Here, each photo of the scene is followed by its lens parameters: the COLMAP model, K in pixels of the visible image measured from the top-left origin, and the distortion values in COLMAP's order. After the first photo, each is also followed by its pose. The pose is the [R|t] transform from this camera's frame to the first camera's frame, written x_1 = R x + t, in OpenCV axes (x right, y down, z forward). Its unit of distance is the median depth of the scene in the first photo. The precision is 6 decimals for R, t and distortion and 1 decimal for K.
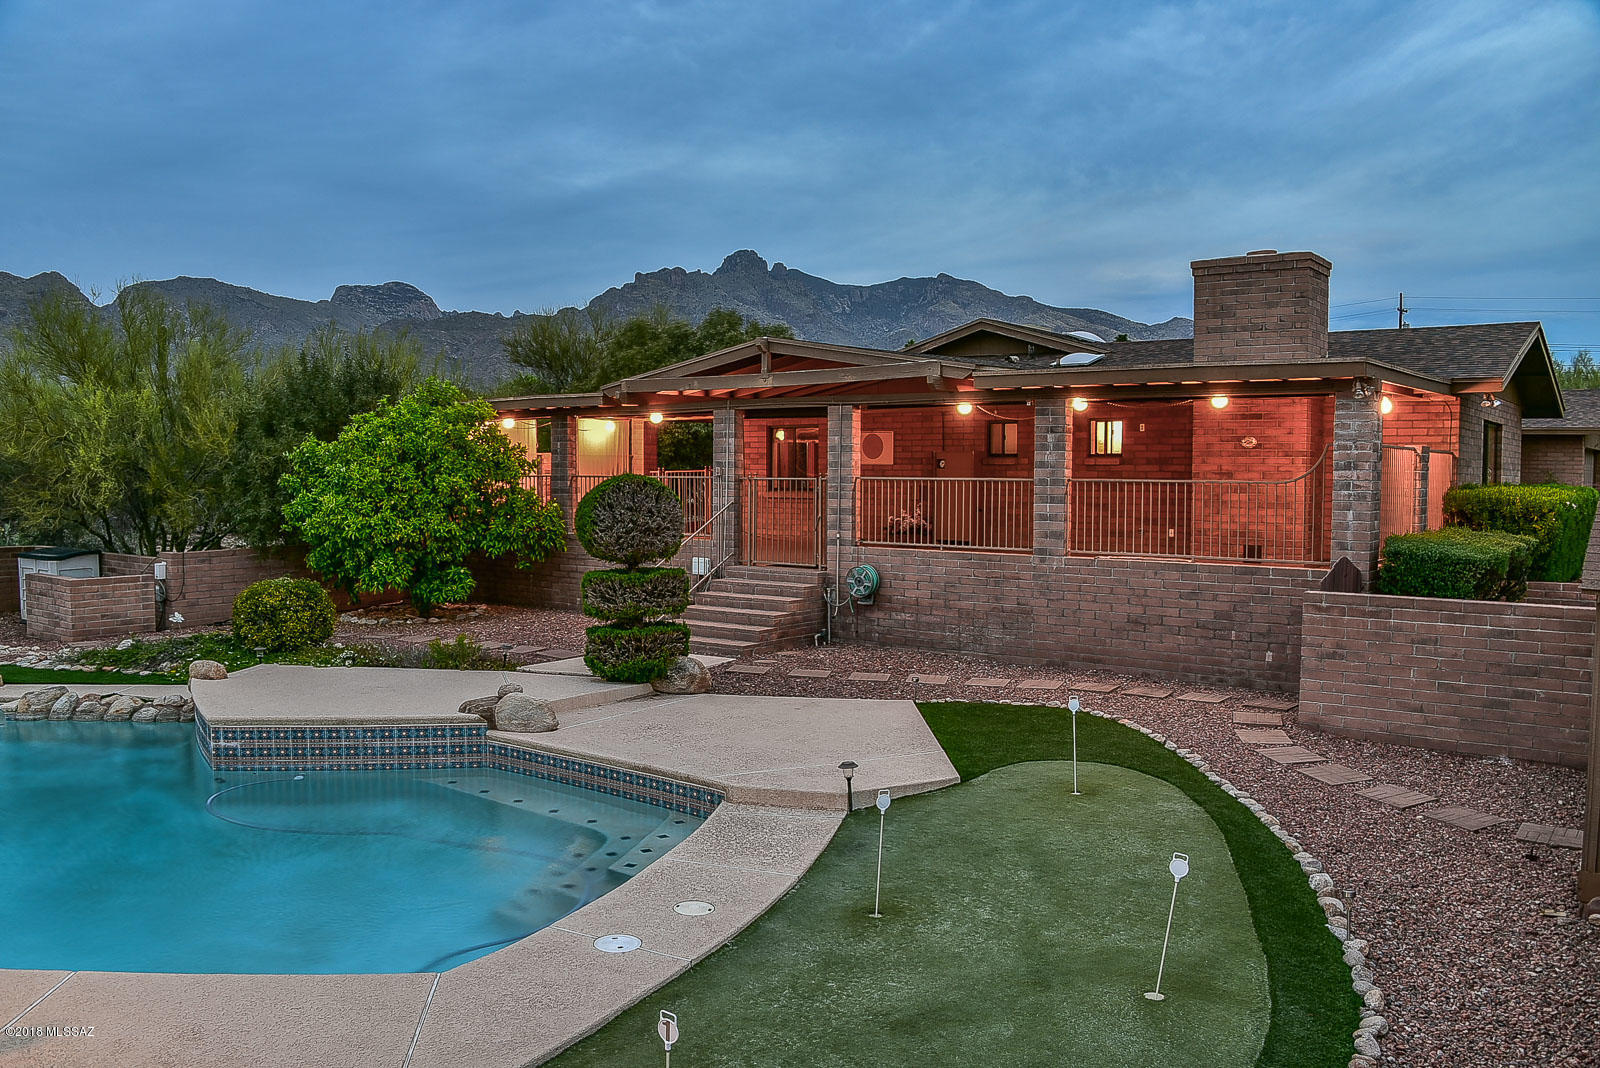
lens RADIAL K [[1274.9, 0, 799.0], [0, 1274.9, 543.3], [0, 0, 1]] dist [-0.136913, 0.060768]
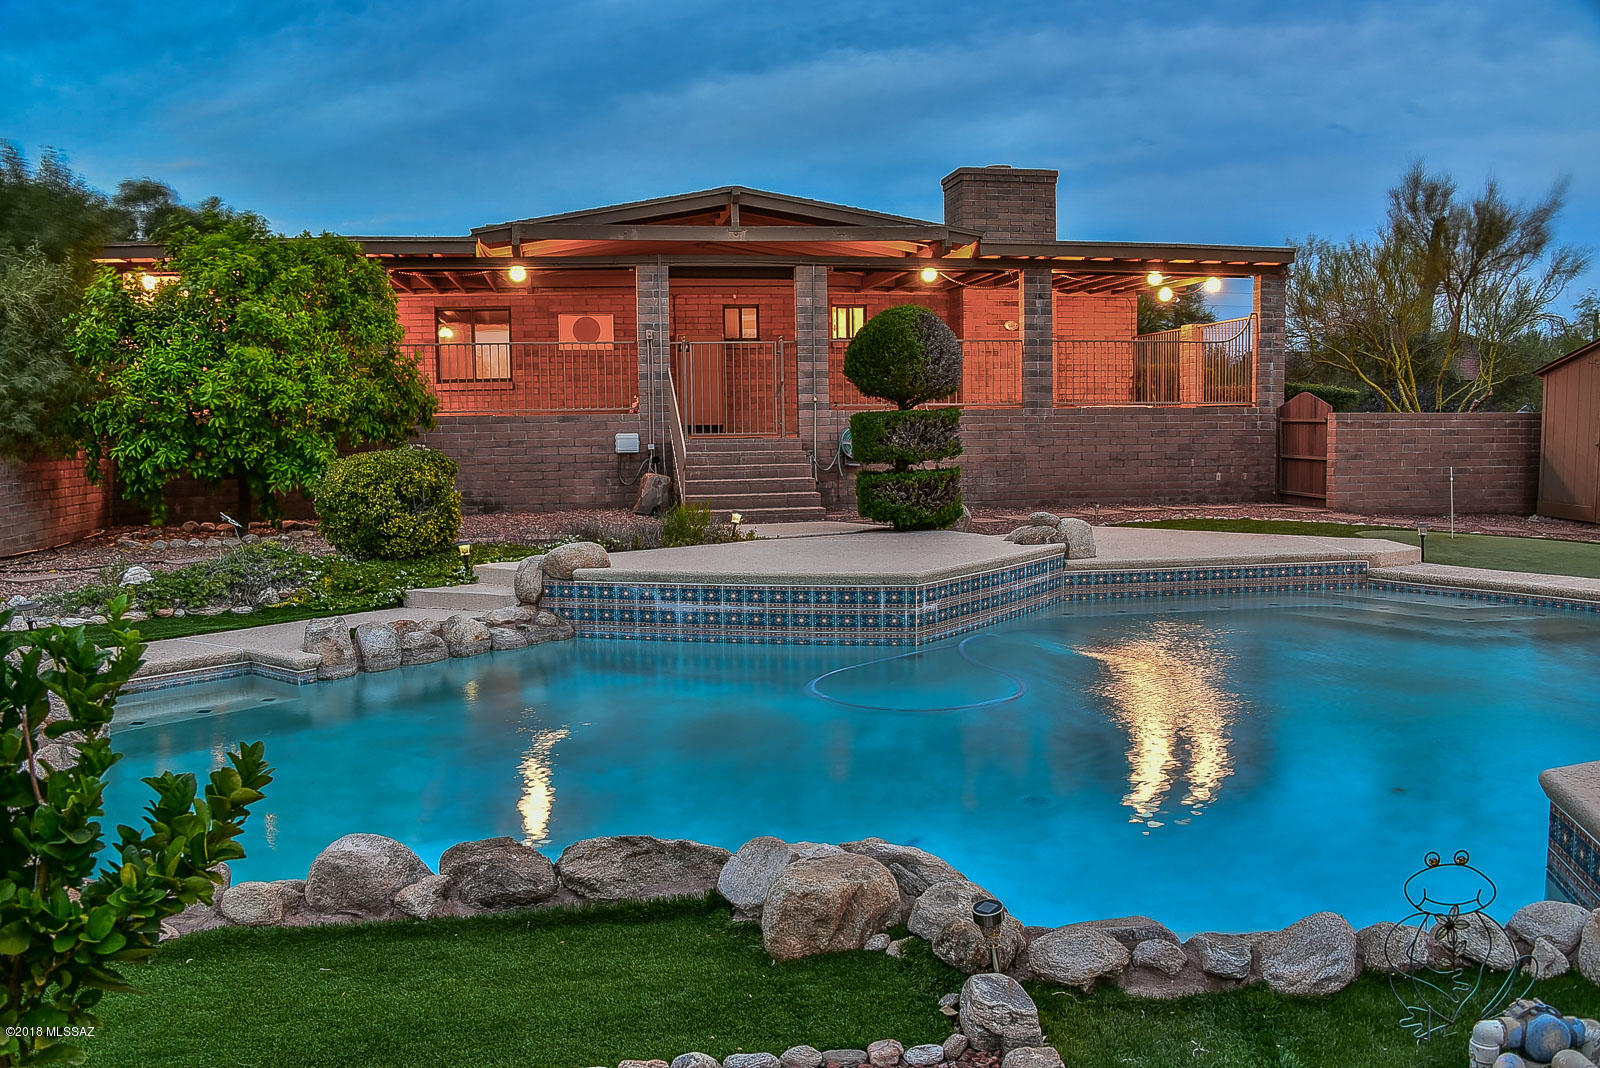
lens RADIAL K [[1274.9, 0, 797.0], [0, 1274.9, 542.0], [0, 0, 1]] dist [-0.136913, 0.060768]
pose [[0.674595, -0.079019, 0.733947, -0.782257], [0.059590, 0.996839, 0.052552, 0.056700], [-0.735779, 0.008284, 0.677171, 0.392082]]
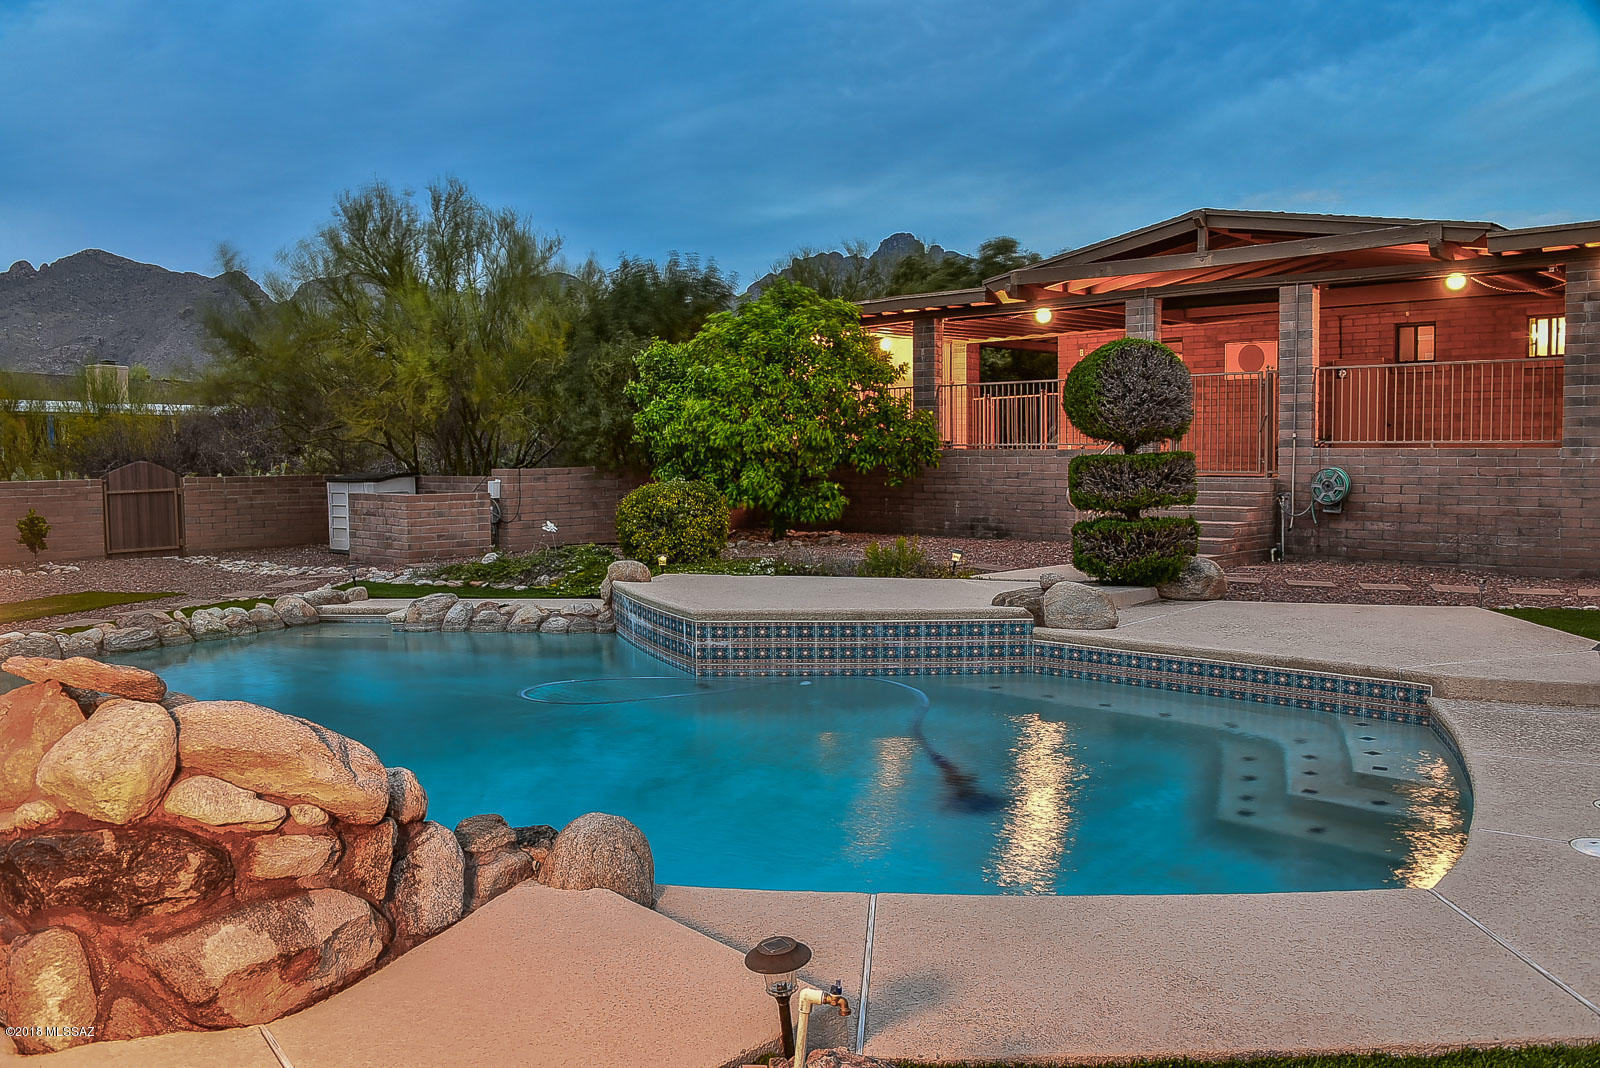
lens RADIAL K [[1274.9, 0, 798.0], [0, 1274.9, 543.4], [0, 0, 1]] dist [-0.136913, 0.060768]
pose [[0.992292, -0.000764, -0.123923, -0.221664], [0.002267, 0.999926, 0.011985, 0.062959], [0.123905, -0.012173, 0.992219, 0.129151]]
